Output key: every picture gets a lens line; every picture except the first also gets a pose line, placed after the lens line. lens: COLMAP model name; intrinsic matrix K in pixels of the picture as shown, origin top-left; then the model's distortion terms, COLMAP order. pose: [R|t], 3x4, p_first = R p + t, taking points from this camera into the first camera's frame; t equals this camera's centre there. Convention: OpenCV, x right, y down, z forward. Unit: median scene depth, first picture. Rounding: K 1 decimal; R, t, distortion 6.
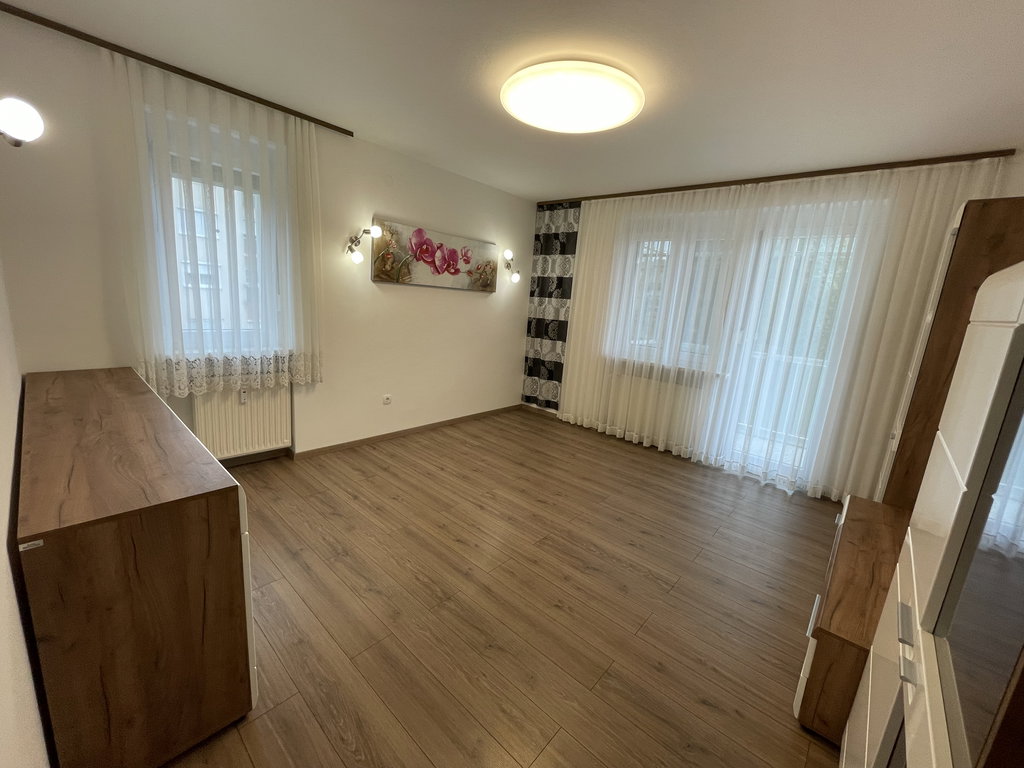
lens RADIAL K [[413.3, 0, 510.8], [0, 413.3, 381.8], [0, 0, 1]] dist [-0.002954, -0.000116]
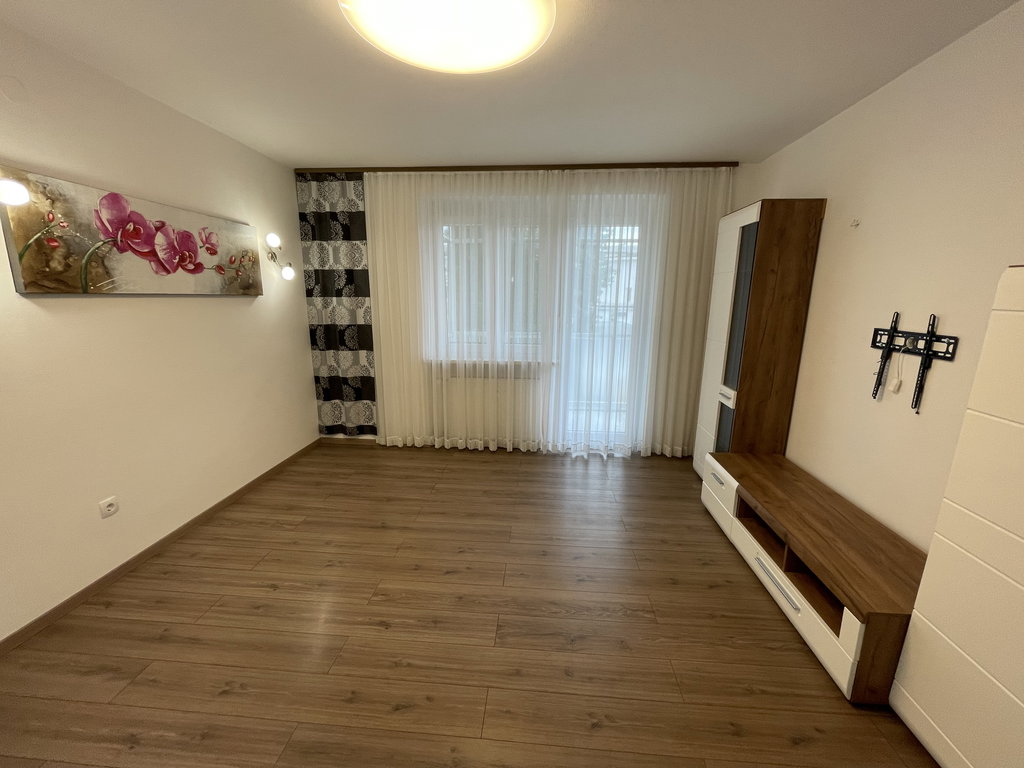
lens RADIAL K [[413.3, 0, 511.3], [0, 413.3, 382.5], [0, 0, 1]] dist [-0.002954, -0.000116]
pose [[0.794197, -0.193448, 0.576046, -0.157058], [0.172624, 0.980742, 0.091356, -0.076556], [-0.582625, 0.026885, 0.812296, 0.236856]]
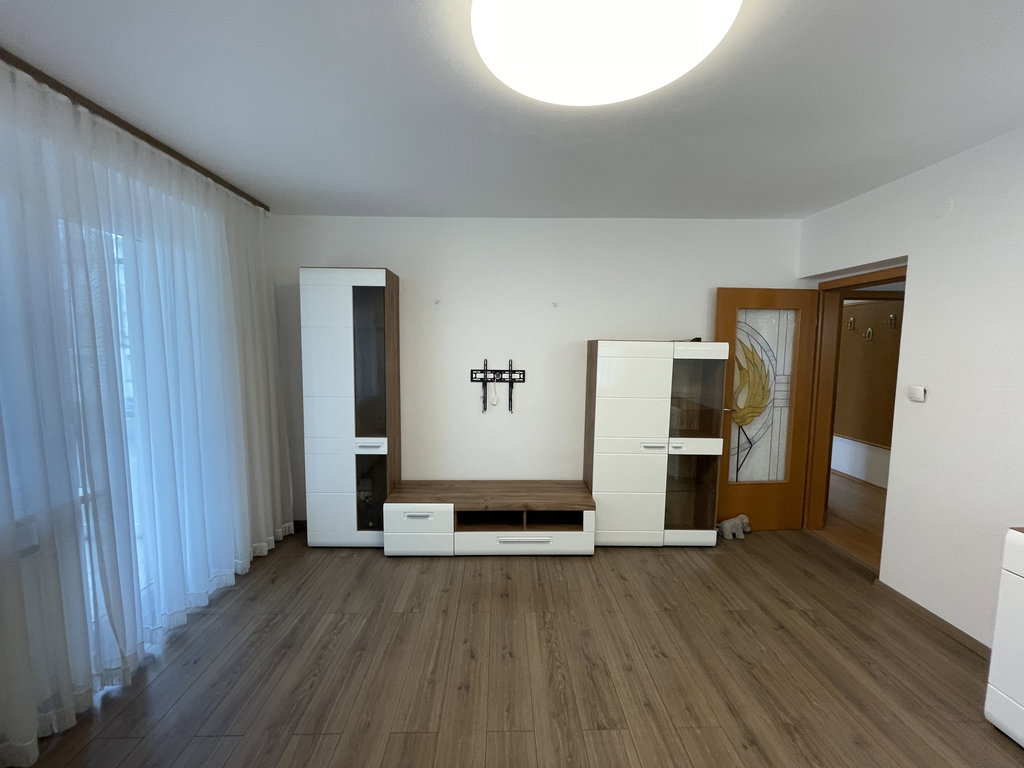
lens RADIAL K [[413.3, 0, 512.0], [0, 413.3, 382.4], [0, 0, 1]] dist [-0.002954, -0.000116]
pose [[-0.684453, -0.141122, 0.715268, -0.136123], [0.088684, 0.957685, 0.273815, -0.217644], [-0.723643, 0.250847, -0.642975, 0.891167]]
